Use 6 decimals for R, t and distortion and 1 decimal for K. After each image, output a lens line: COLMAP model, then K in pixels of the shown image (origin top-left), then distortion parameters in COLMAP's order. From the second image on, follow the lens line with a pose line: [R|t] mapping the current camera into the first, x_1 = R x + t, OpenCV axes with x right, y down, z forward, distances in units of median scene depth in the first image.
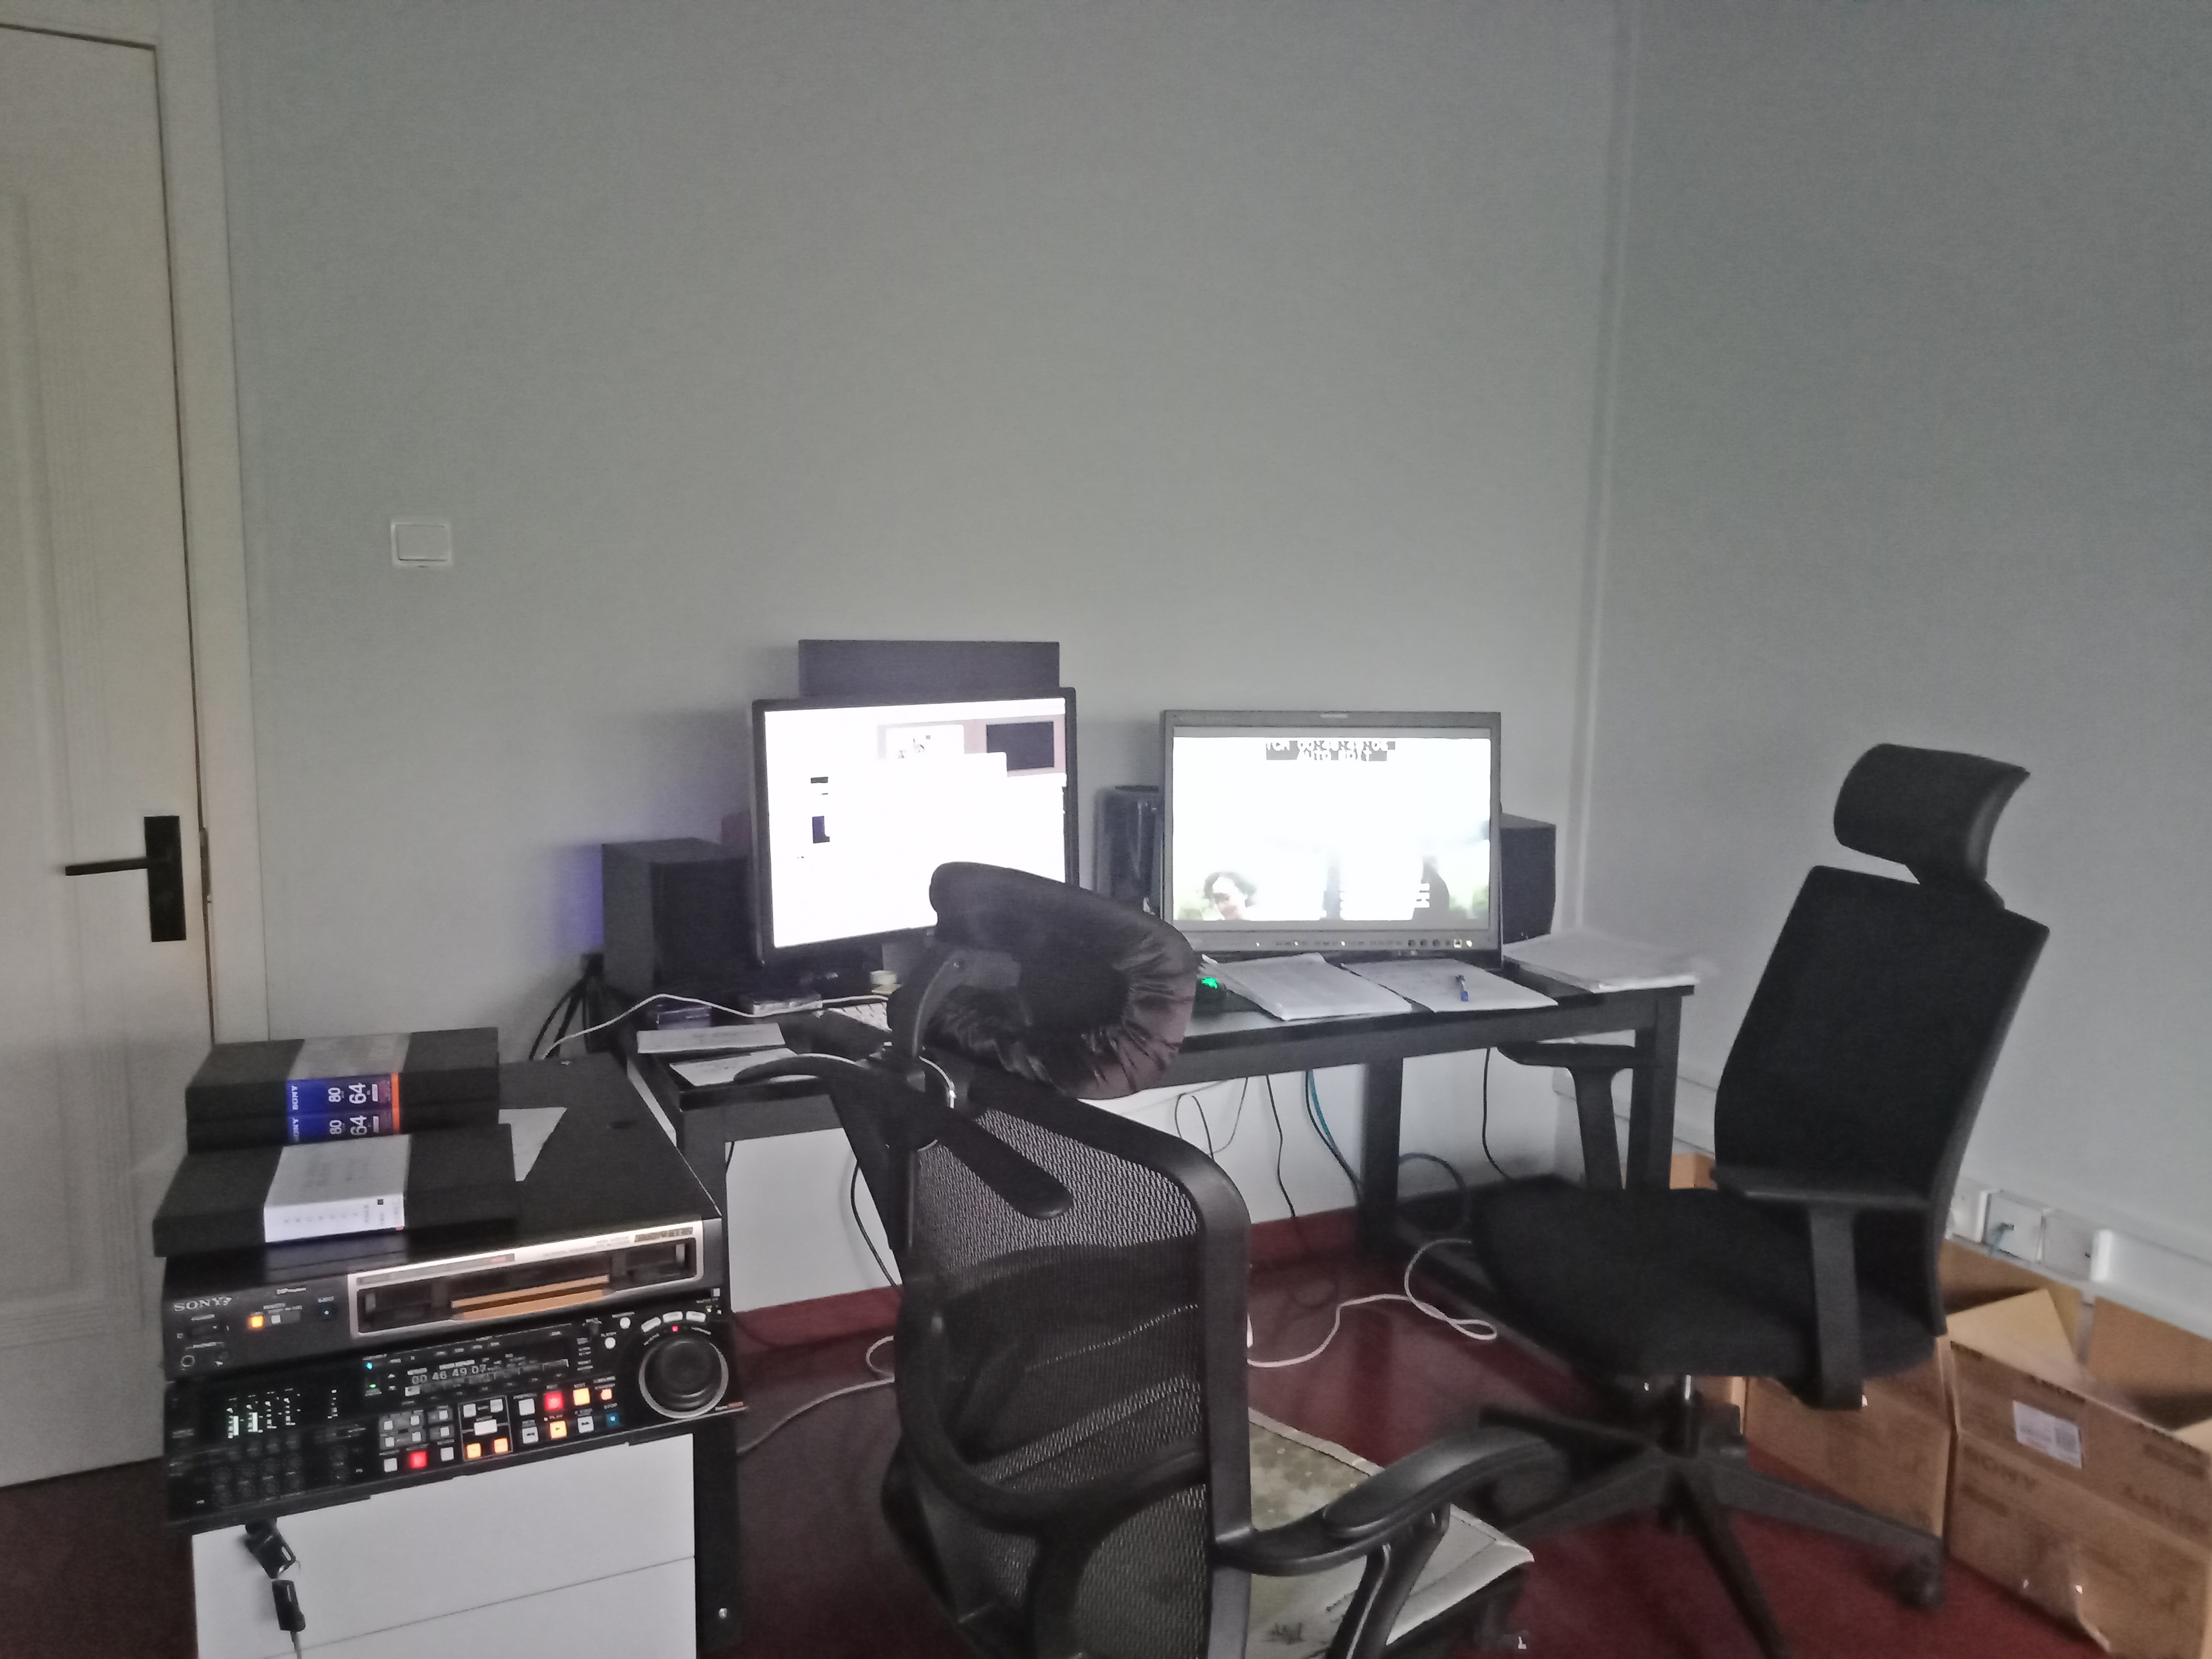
lens RADIAL K [[1674.8, 0, 1106.0], [0, 1674.8, 829.5], [0, 0, 1]] dist [0.023420, 0.077136]
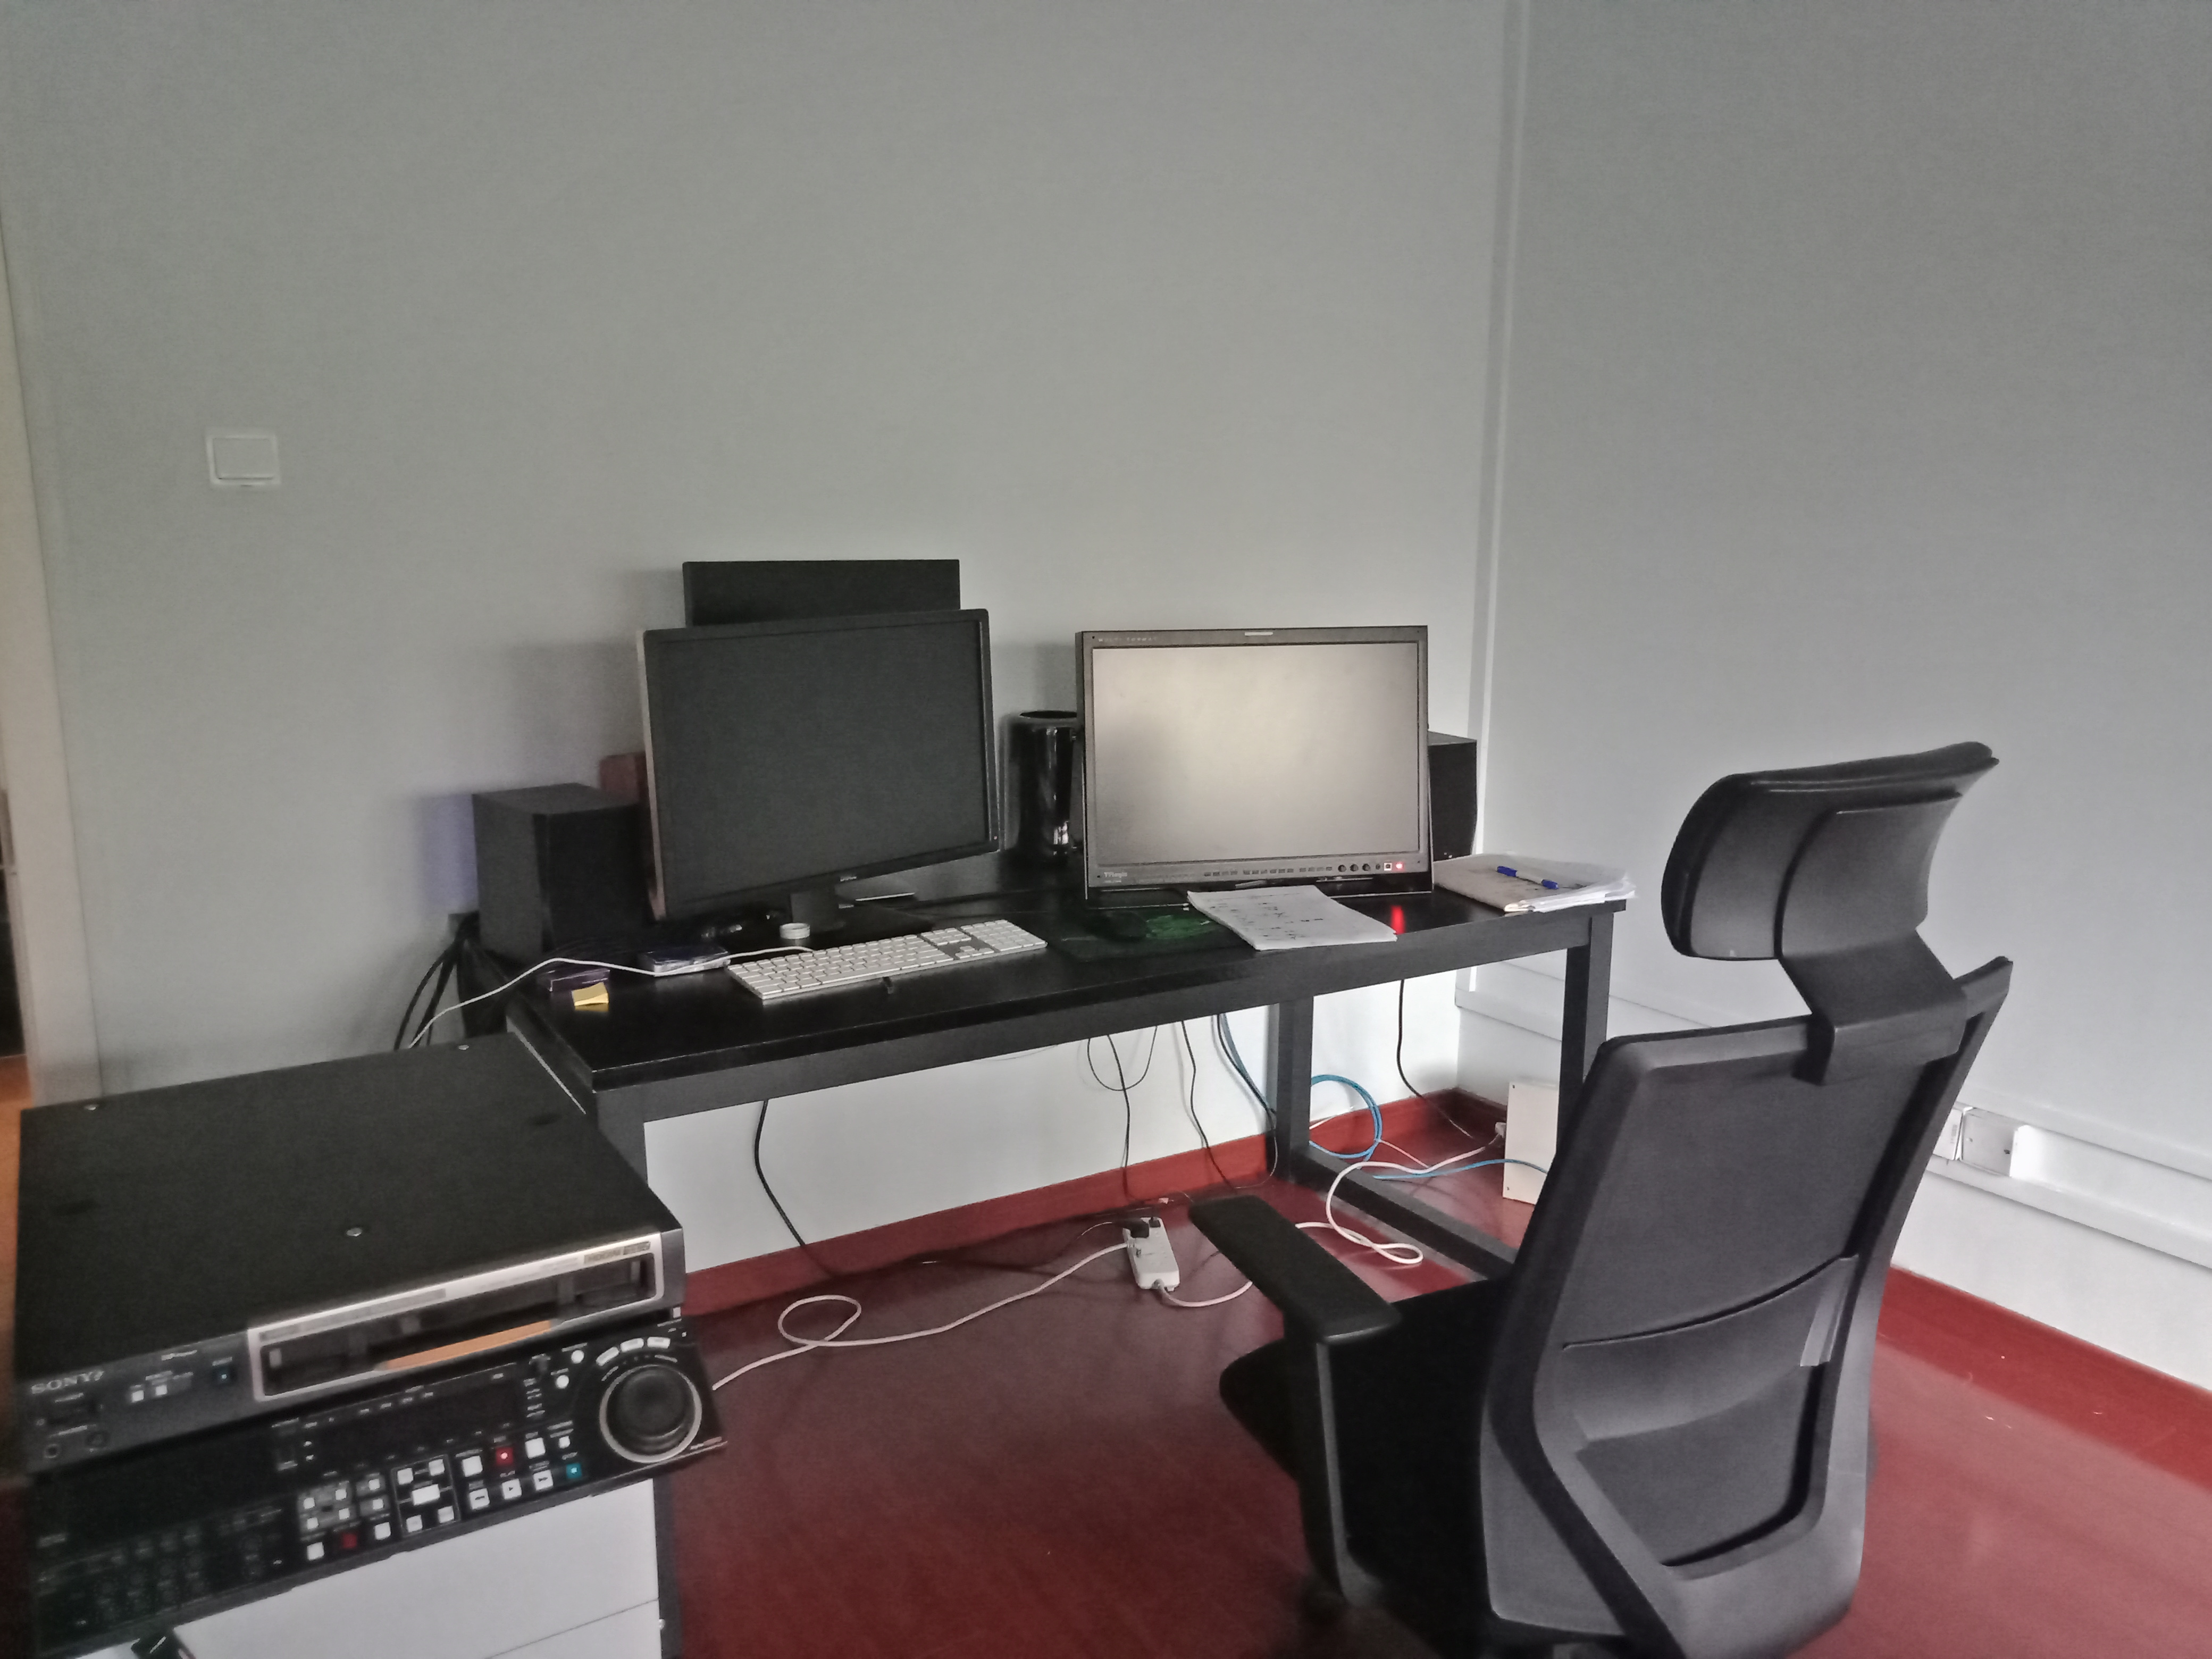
lens RADIAL K [[1674.8, 0, 1106.0], [0, 1674.8, 829.5], [0, 0, 1]] dist [0.023420, 0.077136]
pose [[0.994663, -0.034151, 0.097358, -0.089976], [0.029024, 0.998140, 0.053606, -0.019855], [-0.099008, -0.050494, 0.993805, 0.117397]]
